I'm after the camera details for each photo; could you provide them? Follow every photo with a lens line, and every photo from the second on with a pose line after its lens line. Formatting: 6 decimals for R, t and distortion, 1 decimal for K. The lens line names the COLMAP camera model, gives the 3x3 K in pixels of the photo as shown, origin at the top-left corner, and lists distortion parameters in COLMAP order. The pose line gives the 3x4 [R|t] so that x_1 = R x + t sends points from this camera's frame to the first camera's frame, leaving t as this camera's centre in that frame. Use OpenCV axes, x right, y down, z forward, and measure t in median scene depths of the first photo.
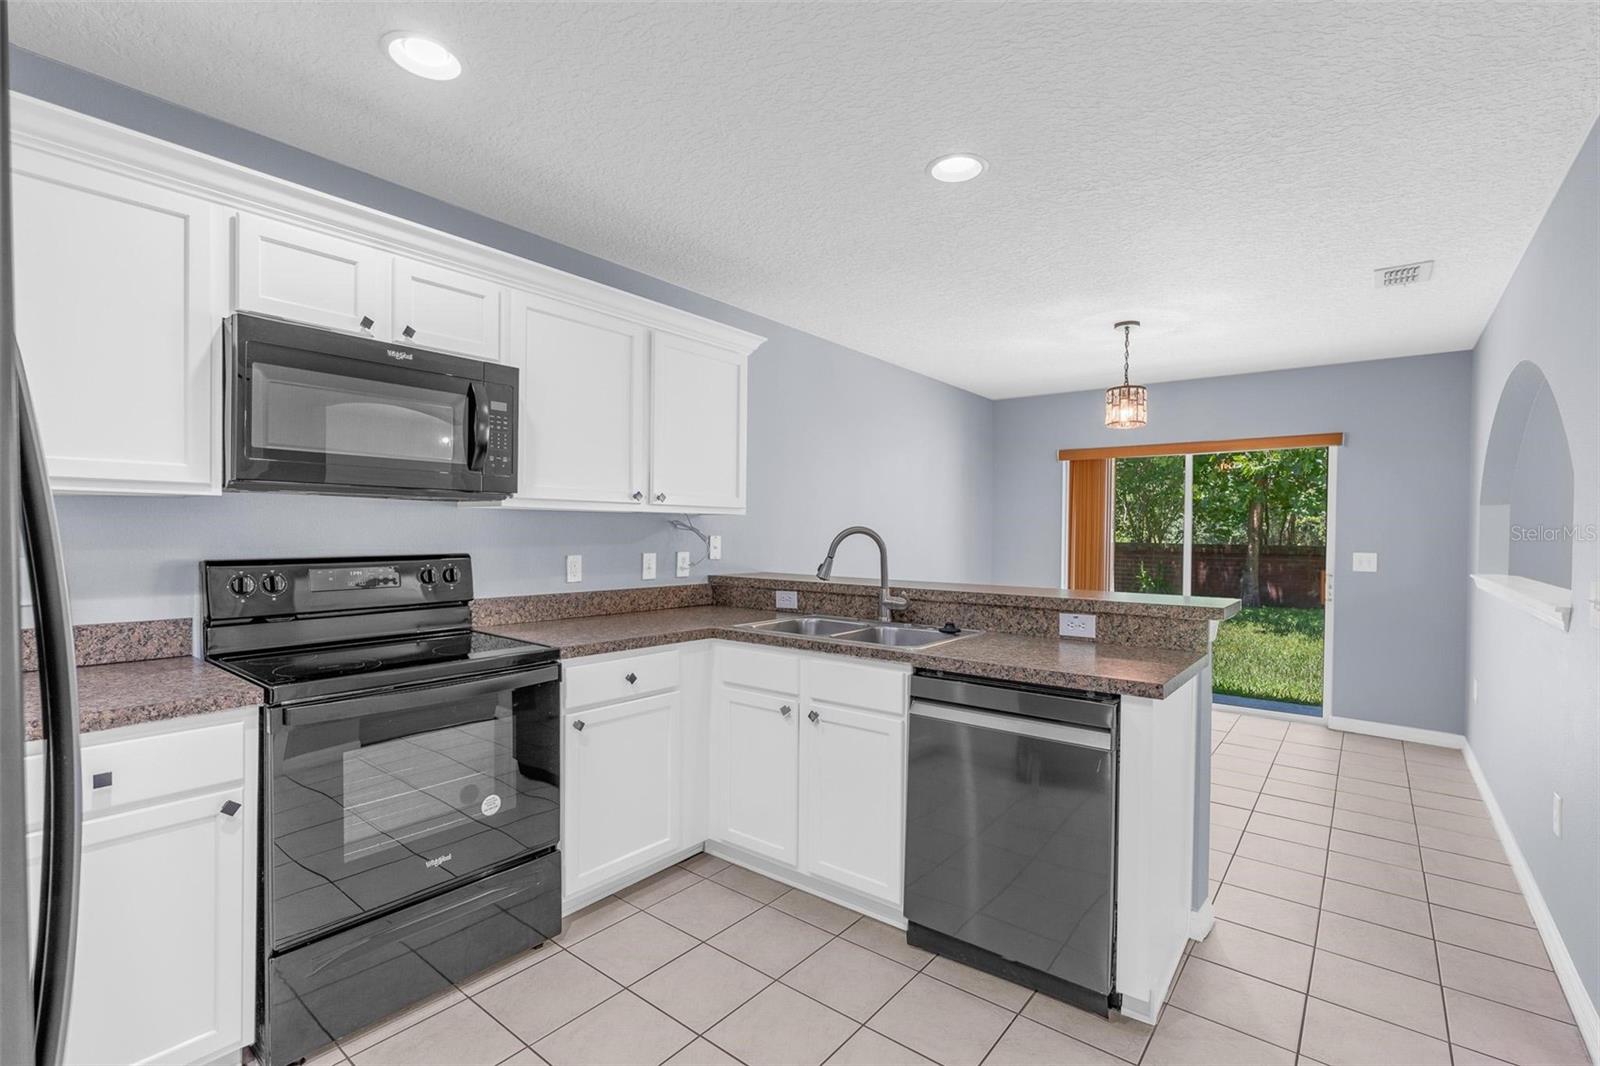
lens RADIAL K [[724.5, 0, 804.3], [0, 724.5, 533.8], [0, 0, 1]] dist [-0.007829, 0.002858]
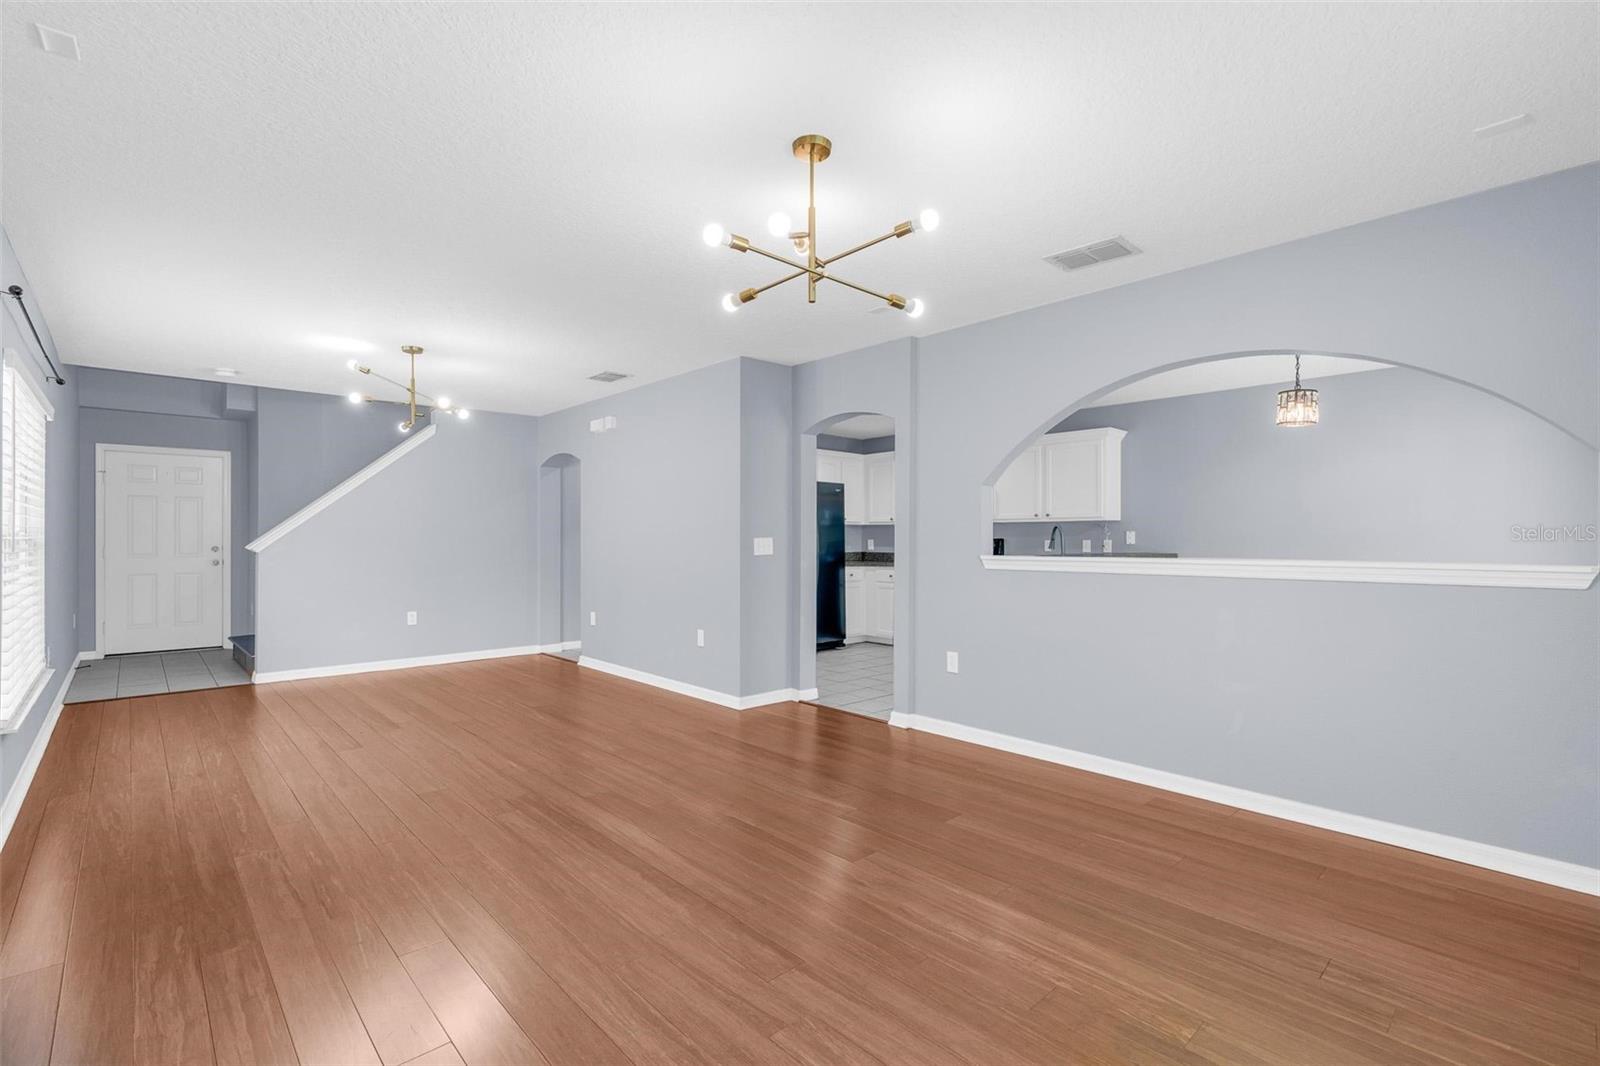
lens RADIAL K [[724.5, 0, 800.7], [0, 724.5, 540.2], [0, 0, 1]] dist [-0.007829, 0.002858]
pose [[-0.158812, -0.010322, -0.987255, 2.086823], [-0.005327, 0.999940, -0.009597, 0.052727], [0.987294, 0.003735, -0.158857, 0.536102]]
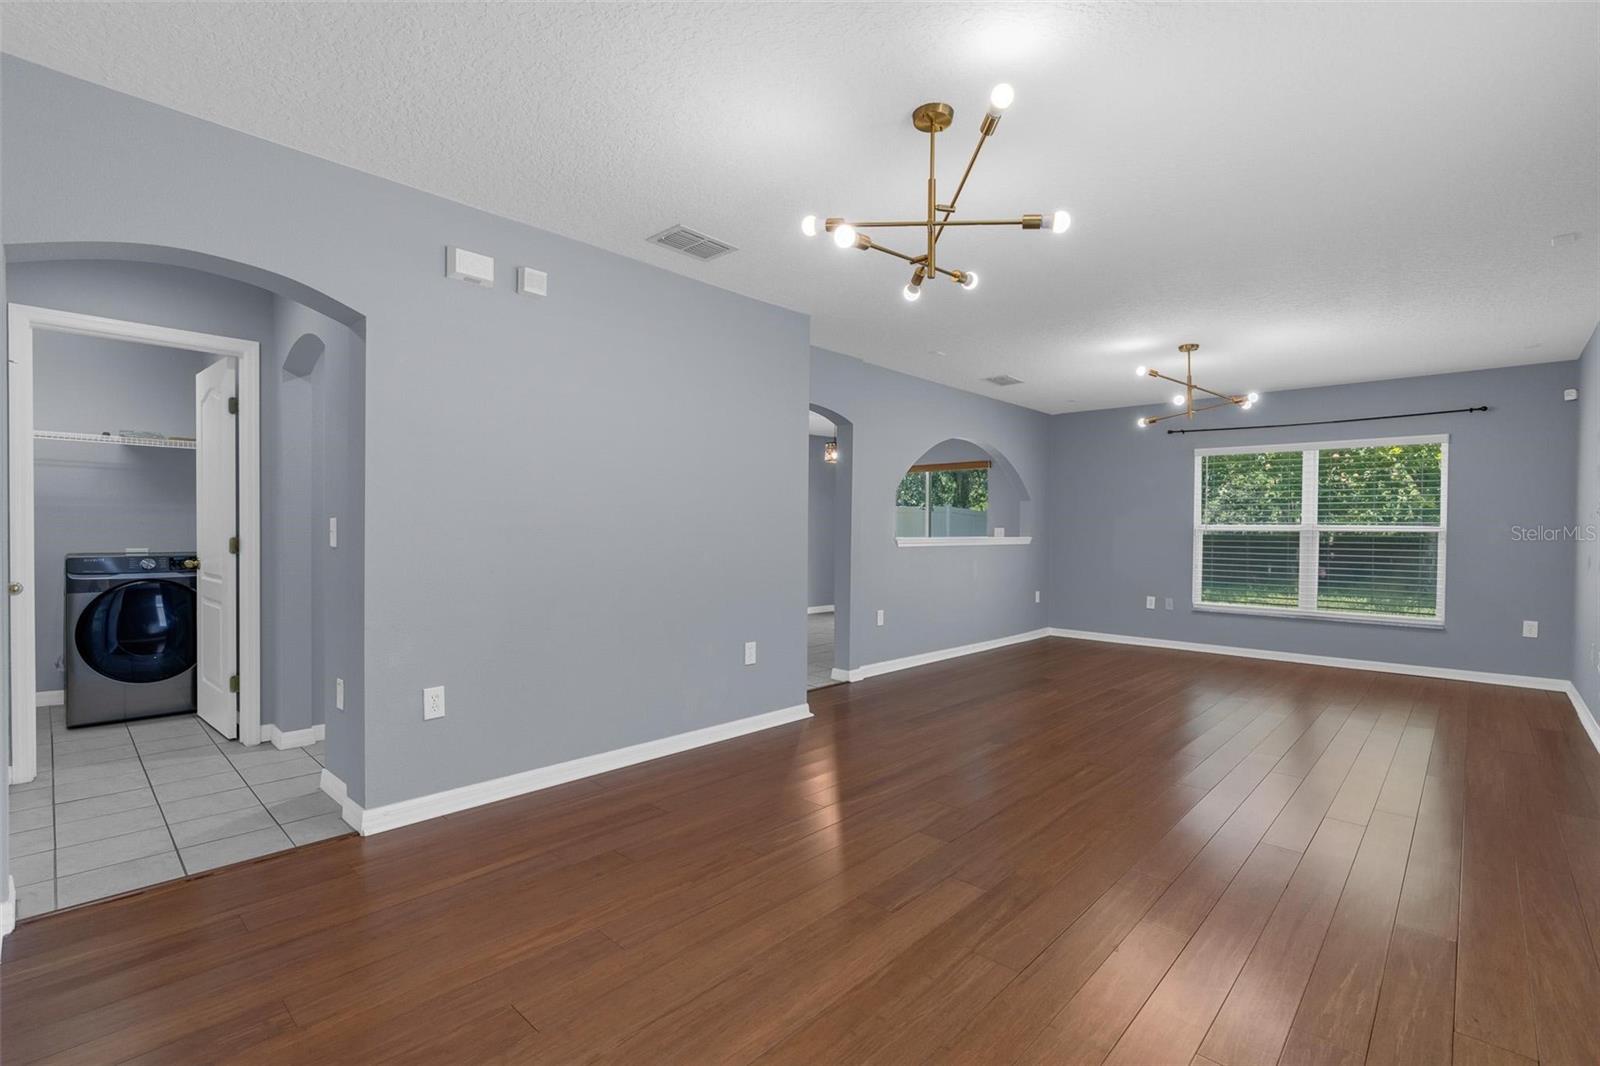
lens RADIAL K [[724.5, 0, 799.0], [0, 724.5, 538.0], [0, 0, 1]] dist [-0.007829, 0.002858]
pose [[0.995599, -0.001699, -0.093703, 0.670272], [0.002529, 0.999959, 0.008736, 0.050082], [0.093684, -0.008934, 0.995562, -1.223471]]
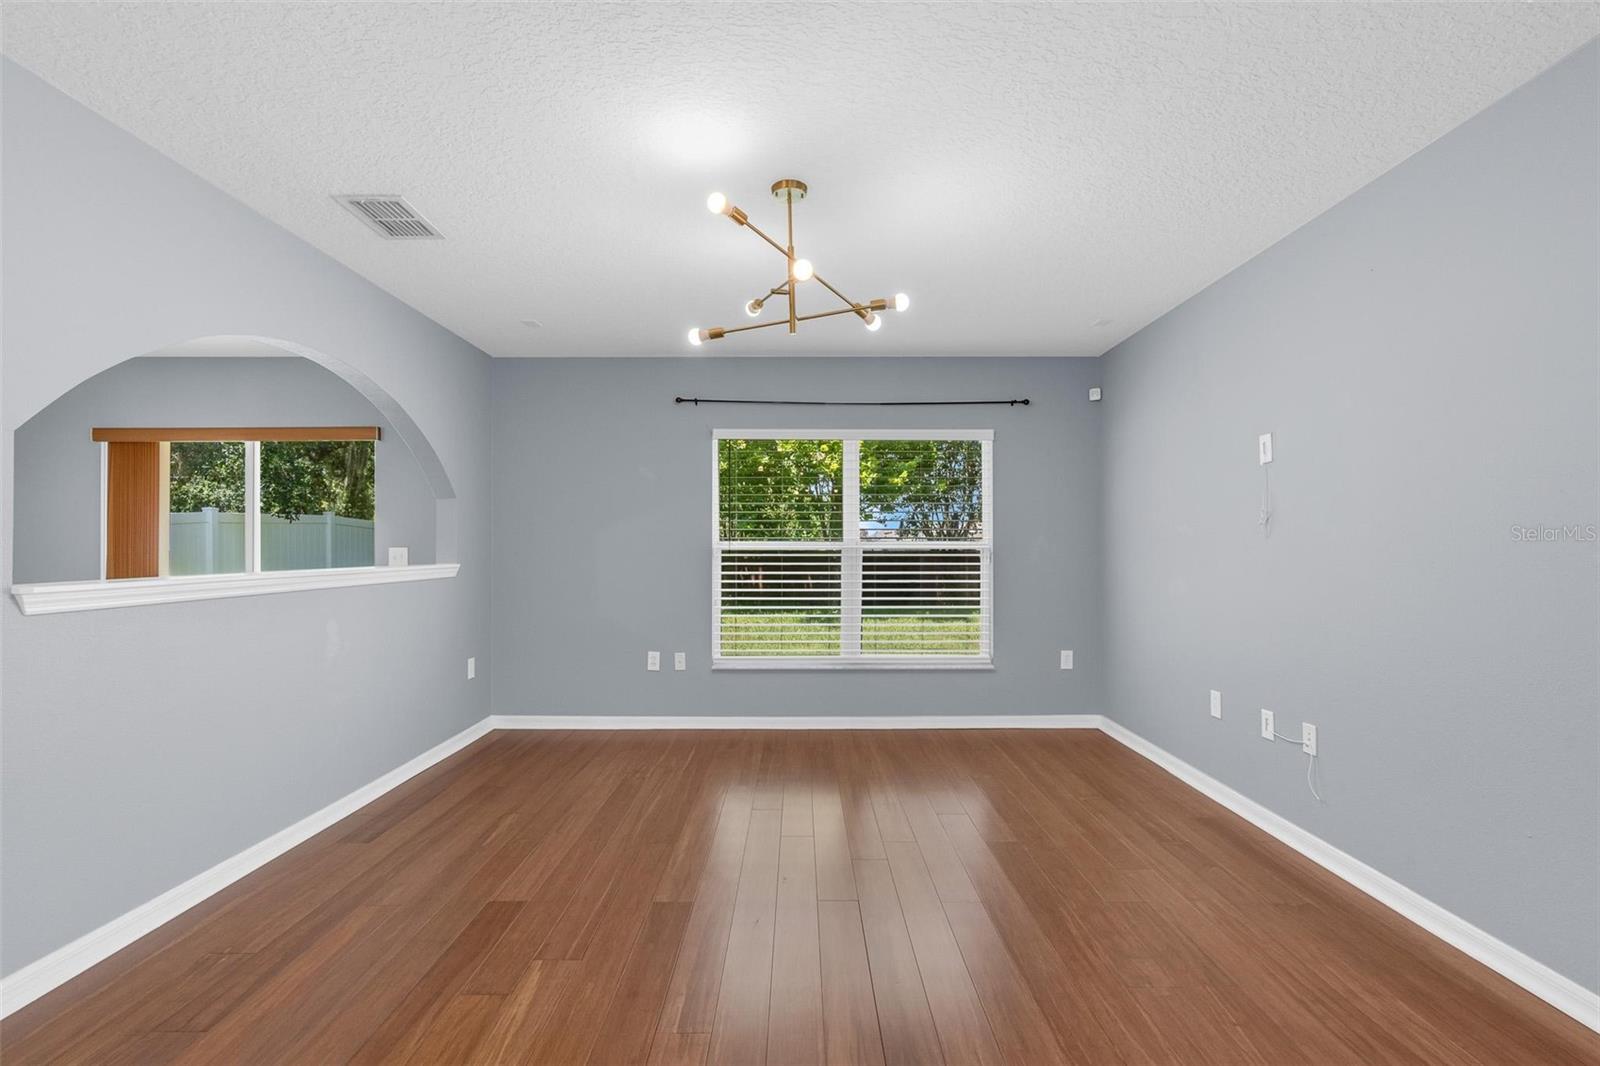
lens RADIAL K [[724.5, 0, 797.2], [0, 724.5, 540.5], [0, 0, 1]] dist [-0.007829, 0.002858]
pose [[0.790166, -0.006532, 0.612859, 0.887493], [0.011276, 0.999929, -0.003881, 0.038653], [-0.612790, 0.009977, 0.790183, -0.200568]]
